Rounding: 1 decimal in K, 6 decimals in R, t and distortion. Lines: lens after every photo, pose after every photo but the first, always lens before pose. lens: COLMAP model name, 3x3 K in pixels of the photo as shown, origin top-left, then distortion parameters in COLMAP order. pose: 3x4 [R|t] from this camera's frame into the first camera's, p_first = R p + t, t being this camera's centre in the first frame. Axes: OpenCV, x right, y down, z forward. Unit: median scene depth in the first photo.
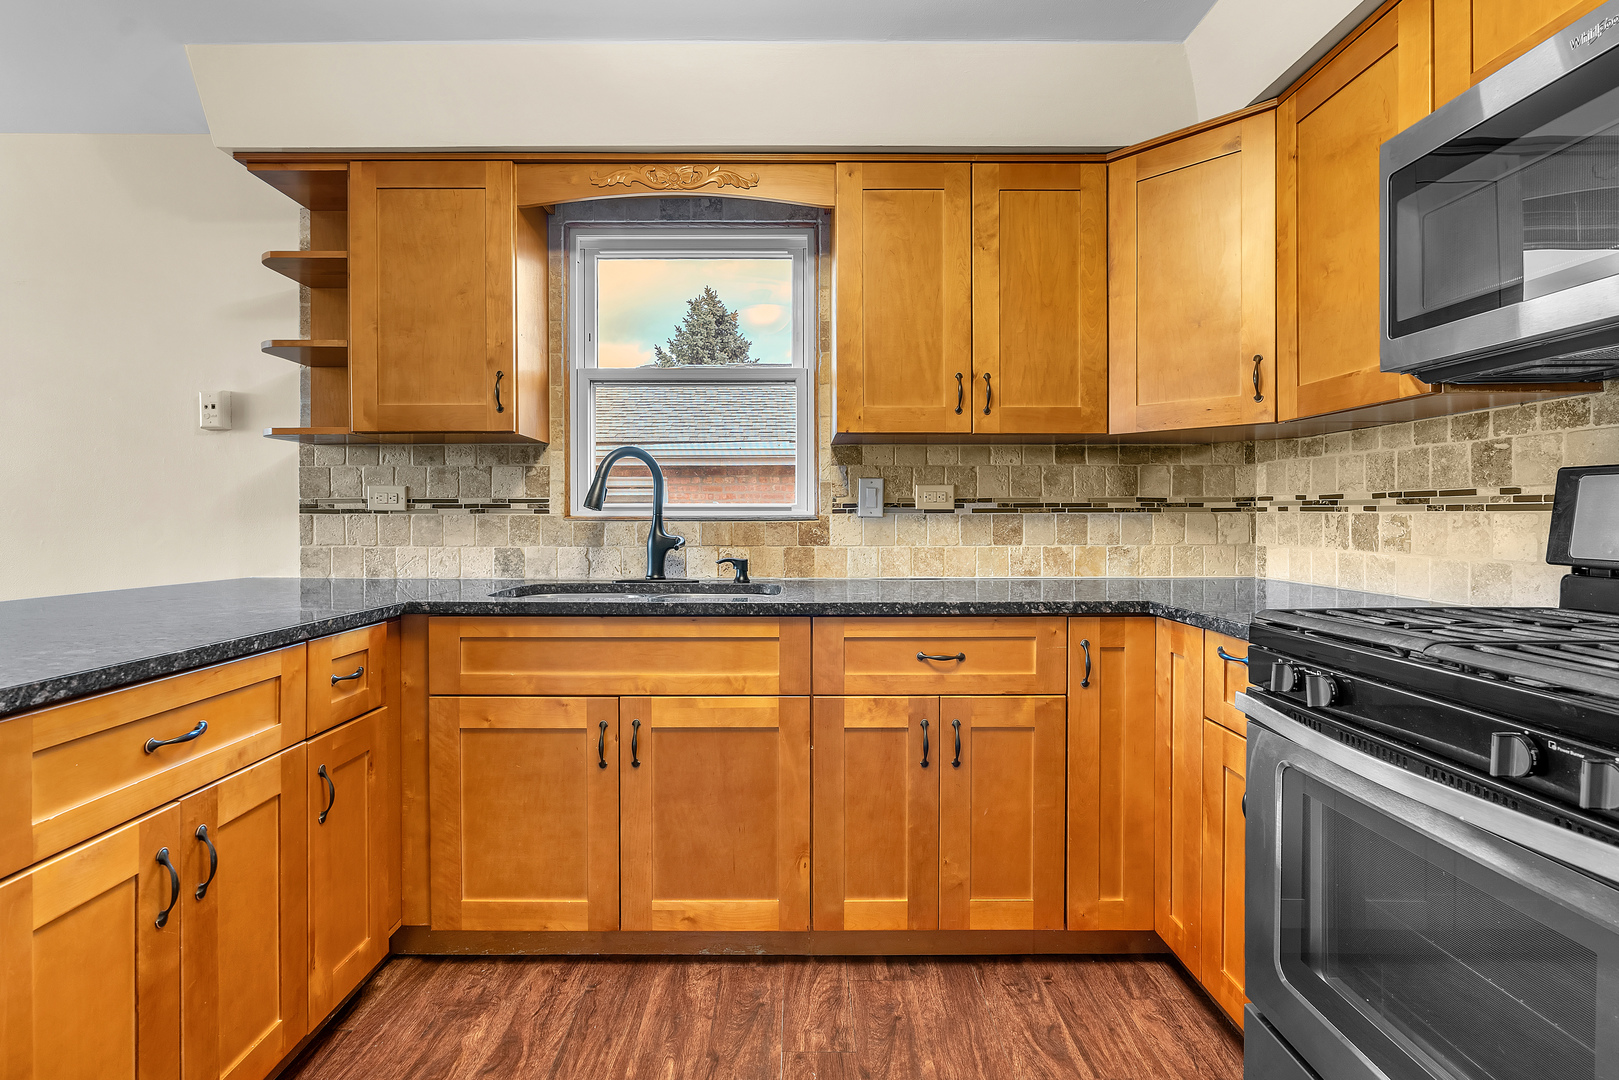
lens RADIAL K [[740.0, 0, 818.3], [0, 740.0, 524.0], [0, 0, 1]] dist [-0.009198, 0.002739]
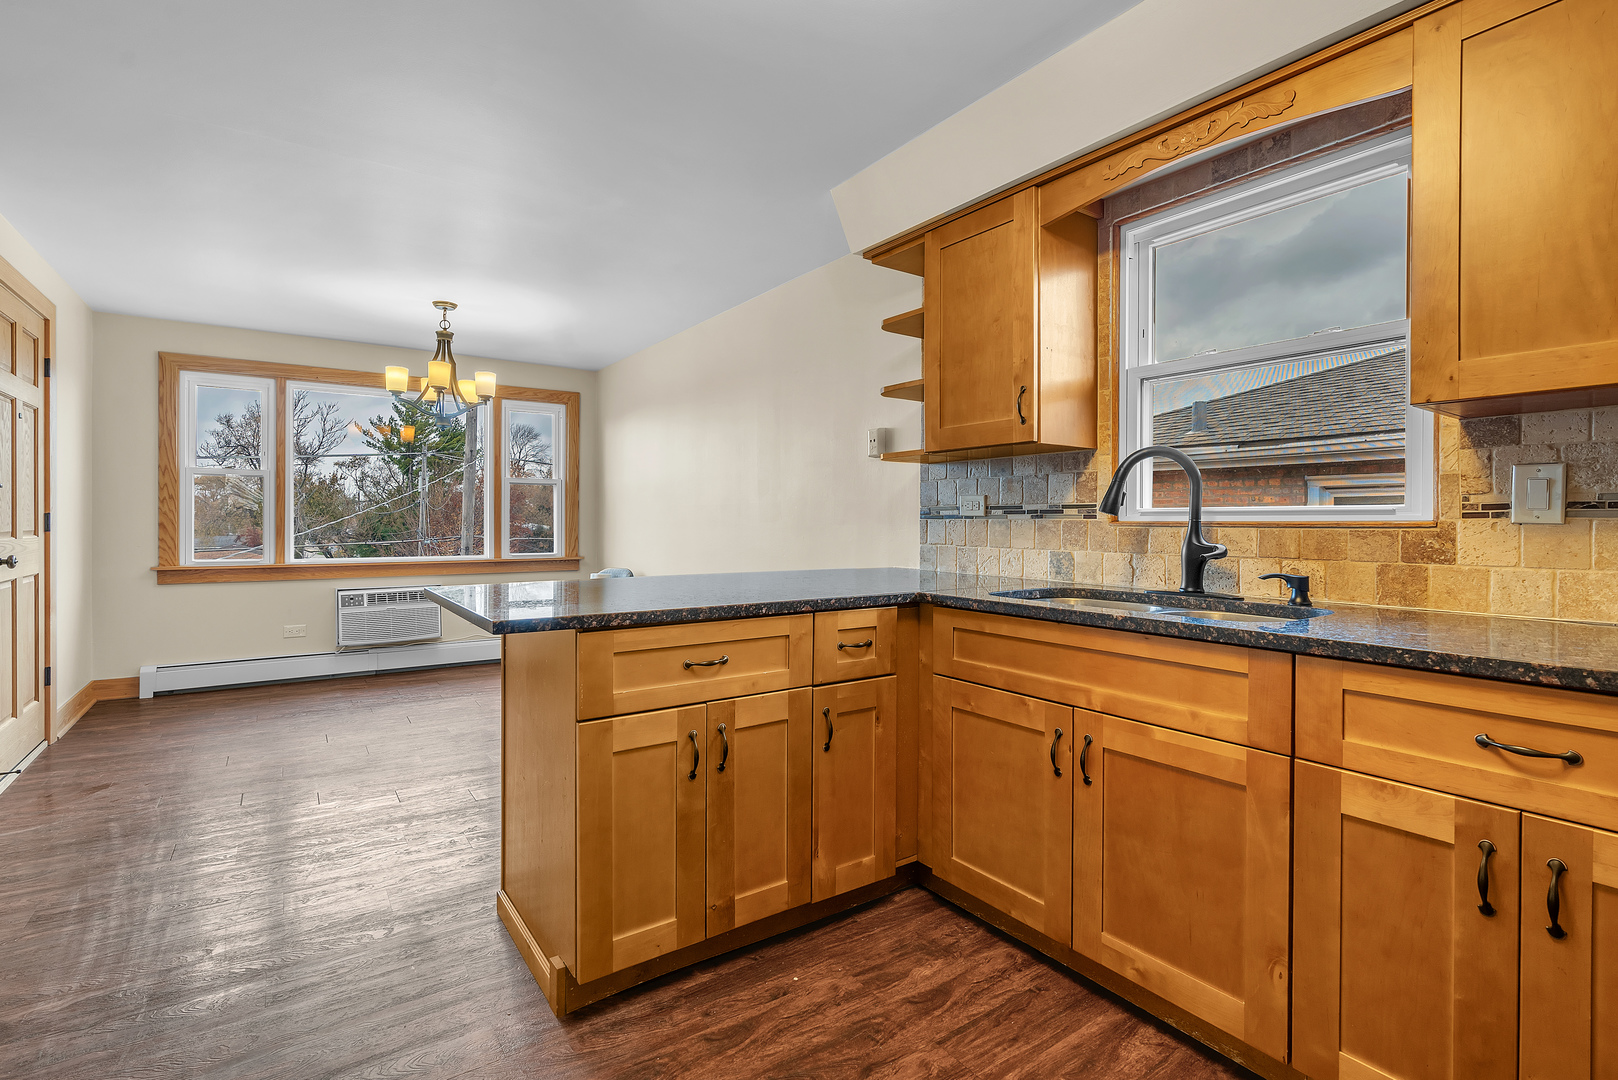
lens RADIAL K [[739.5, 0, 819.6], [0, 739.5, 525.5], [0, 0, 1]] dist [-0.009198, 0.002739]
pose [[0.590279, 0.007213, -0.807167, 0.311634], [-0.010492, 0.999944, 0.001263, -0.003257], [0.807131, 0.007724, 0.590322, 0.154550]]
